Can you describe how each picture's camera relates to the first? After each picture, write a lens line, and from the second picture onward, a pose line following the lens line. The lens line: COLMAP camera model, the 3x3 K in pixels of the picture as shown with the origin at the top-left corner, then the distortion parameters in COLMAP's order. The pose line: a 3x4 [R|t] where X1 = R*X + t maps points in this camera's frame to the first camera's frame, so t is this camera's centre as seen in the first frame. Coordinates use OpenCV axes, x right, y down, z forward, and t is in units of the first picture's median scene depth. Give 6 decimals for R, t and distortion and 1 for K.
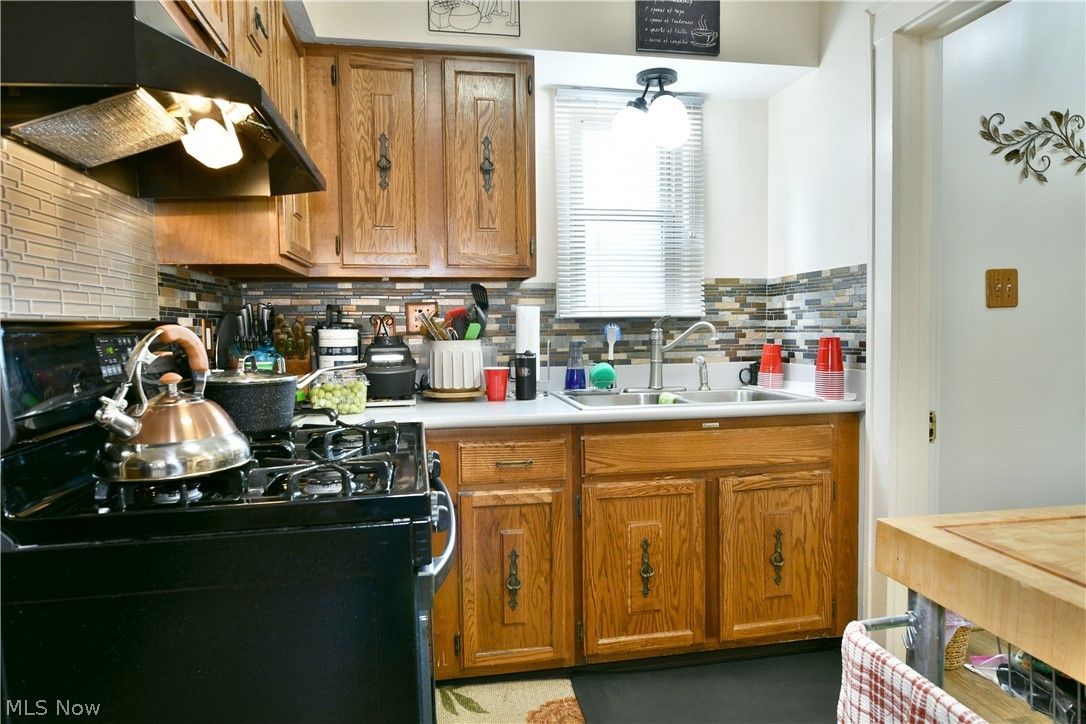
lens RADIAL K [[653.2, 0, 541.7], [0, 653.2, 364.1], [0, 0, 1]] dist [-0.015607, -0.001246]
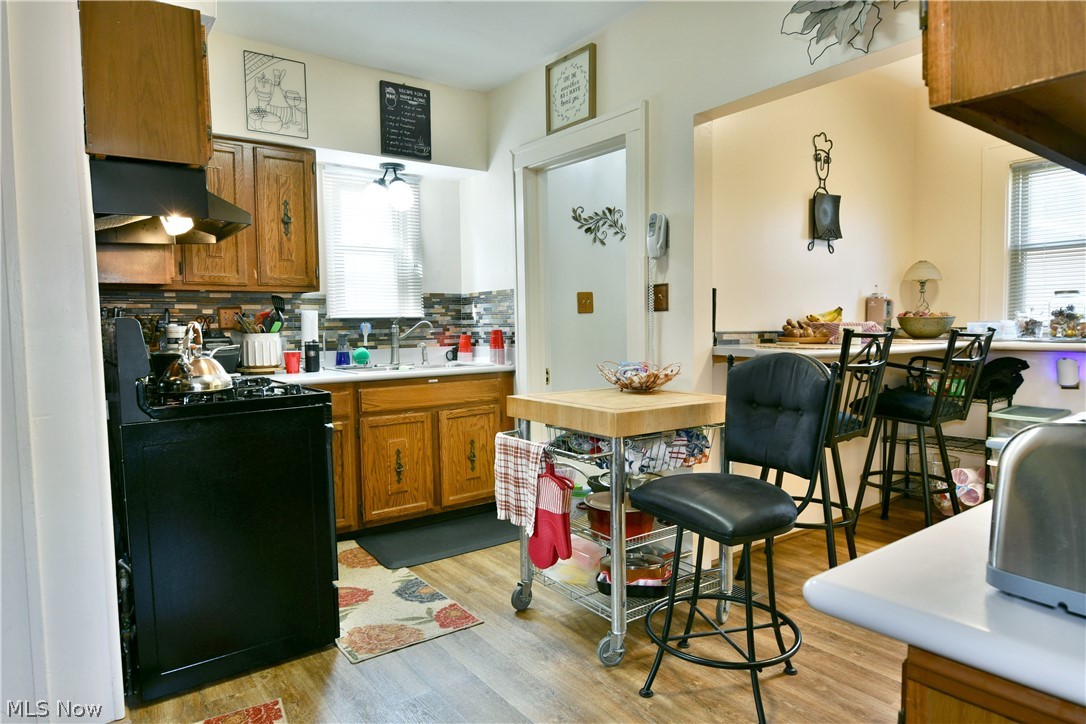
lens RADIAL K [[653.2, 0, 541.7], [0, 653.2, 364.1], [0, 0, 1]] dist [-0.015607, -0.001246]
pose [[0.896794, -0.027484, 0.441593, -0.221242], [0.027550, 0.999601, 0.006264, 0.042092], [-0.441589, 0.006548, 0.897194, -0.610971]]
